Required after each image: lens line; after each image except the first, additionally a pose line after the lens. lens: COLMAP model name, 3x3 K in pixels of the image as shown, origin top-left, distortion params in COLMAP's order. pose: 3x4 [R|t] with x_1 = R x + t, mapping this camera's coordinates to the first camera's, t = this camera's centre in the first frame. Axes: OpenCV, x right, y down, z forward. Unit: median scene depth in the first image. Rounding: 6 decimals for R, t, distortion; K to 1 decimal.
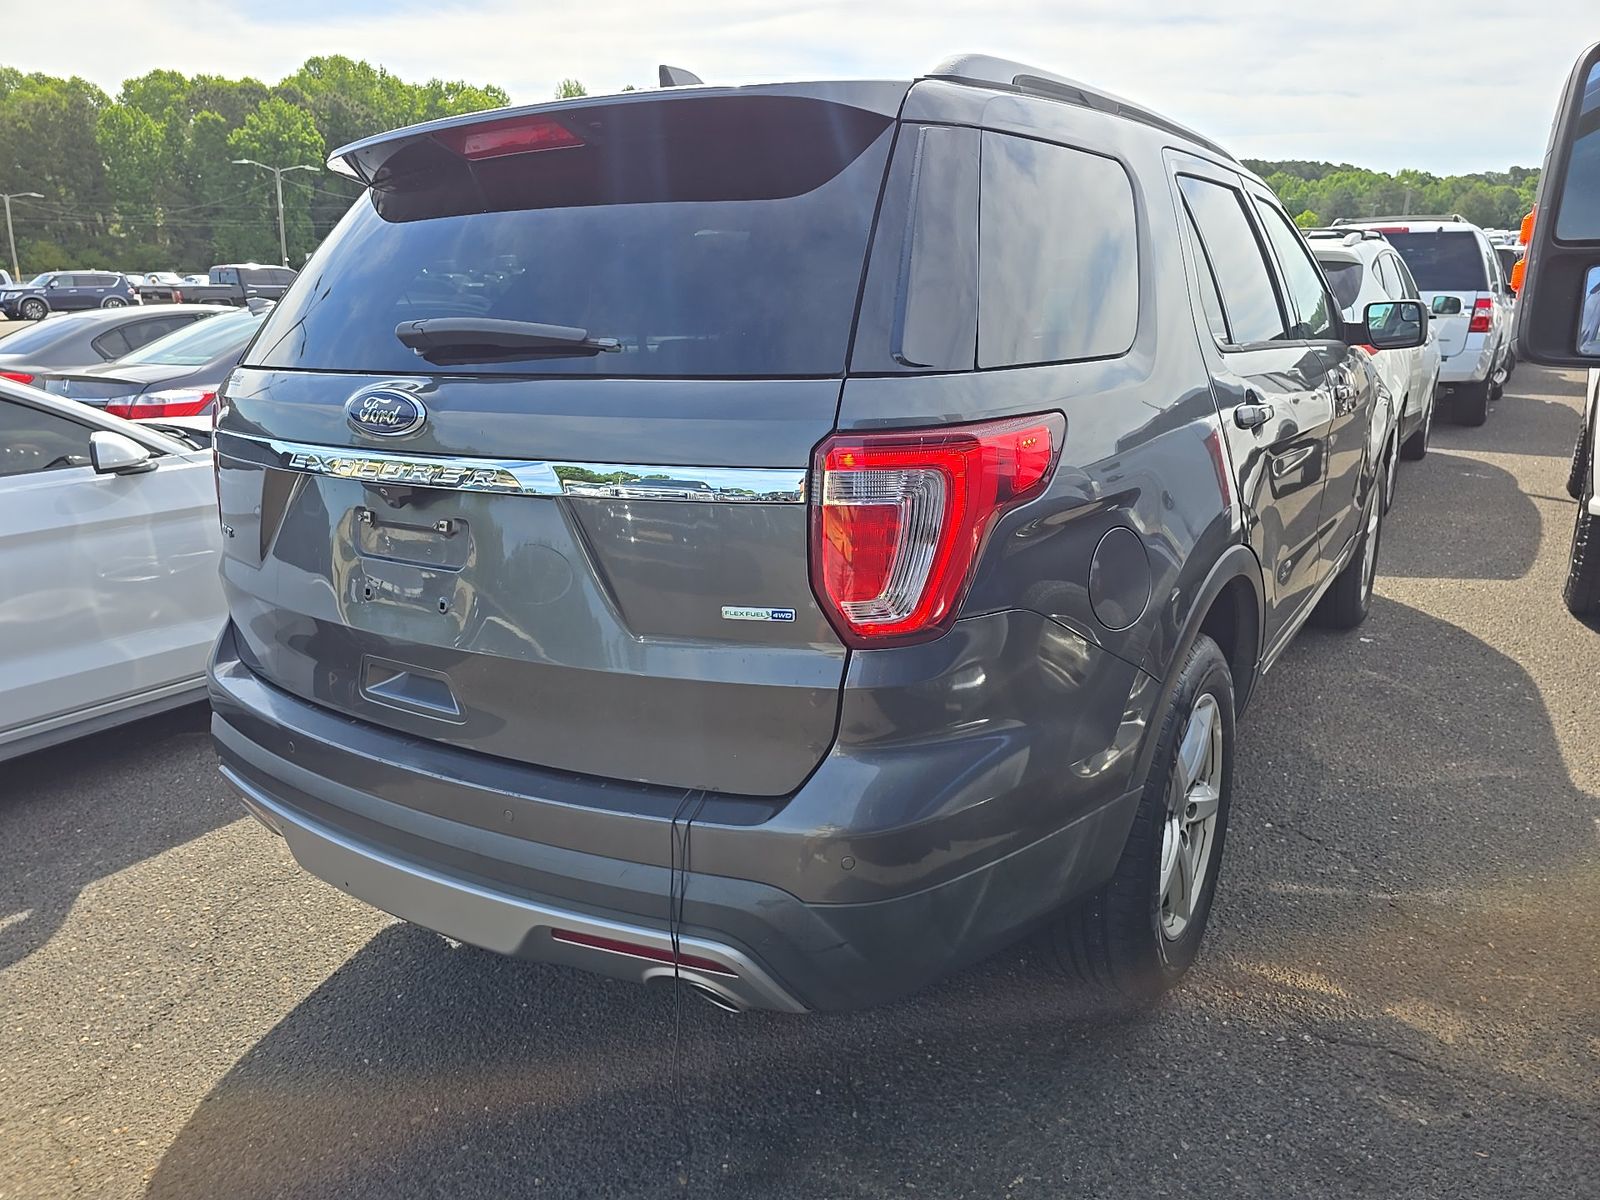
lens RADIAL K [[1139.4, 0, 795.7], [0, 1139.4, 598.8], [0, 0, 1]] dist [0.051265, -0.042545]
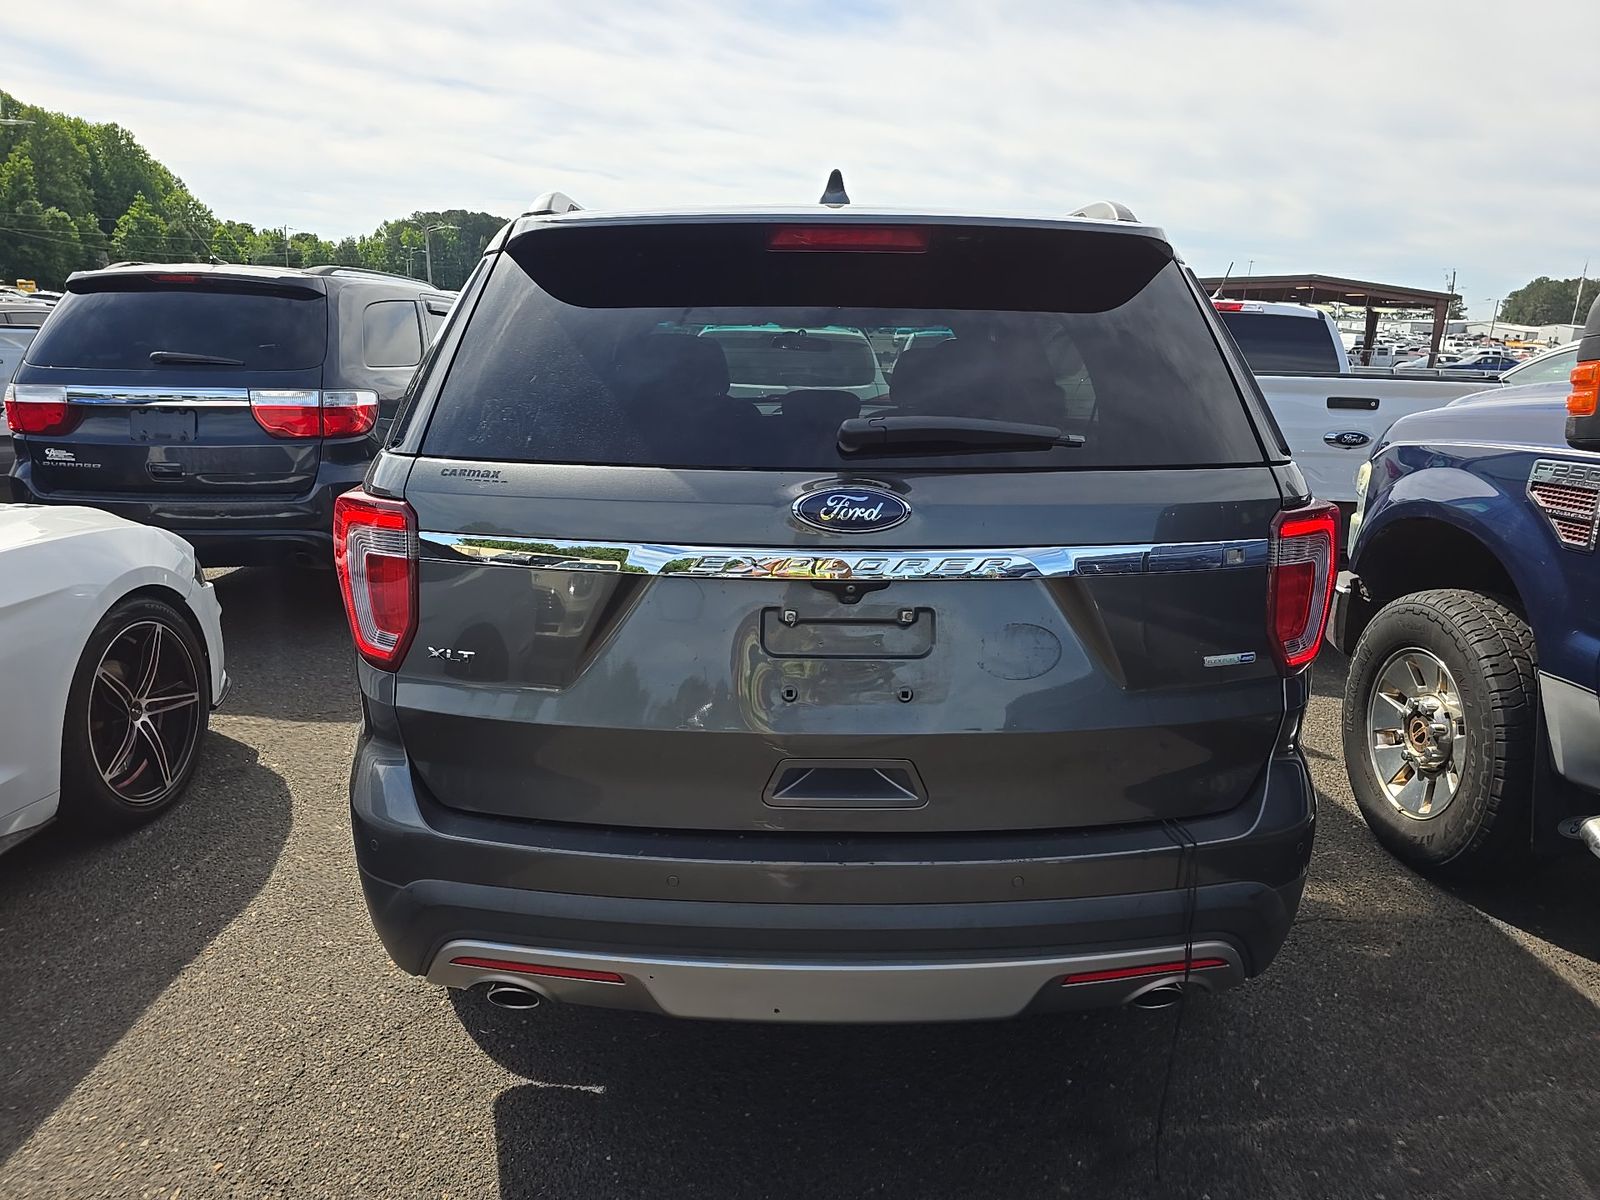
lens RADIAL K [[1139.4, 0, 792.8], [0, 1139.4, 599.1], [0, 0, 1]] dist [0.051265, -0.042545]
pose [[0.812481, -0.092917, 0.575536, -0.943030], [0.115096, 0.993352, -0.002110, -0.086166], [-0.571514, 0.067956, 0.817774, 0.221269]]
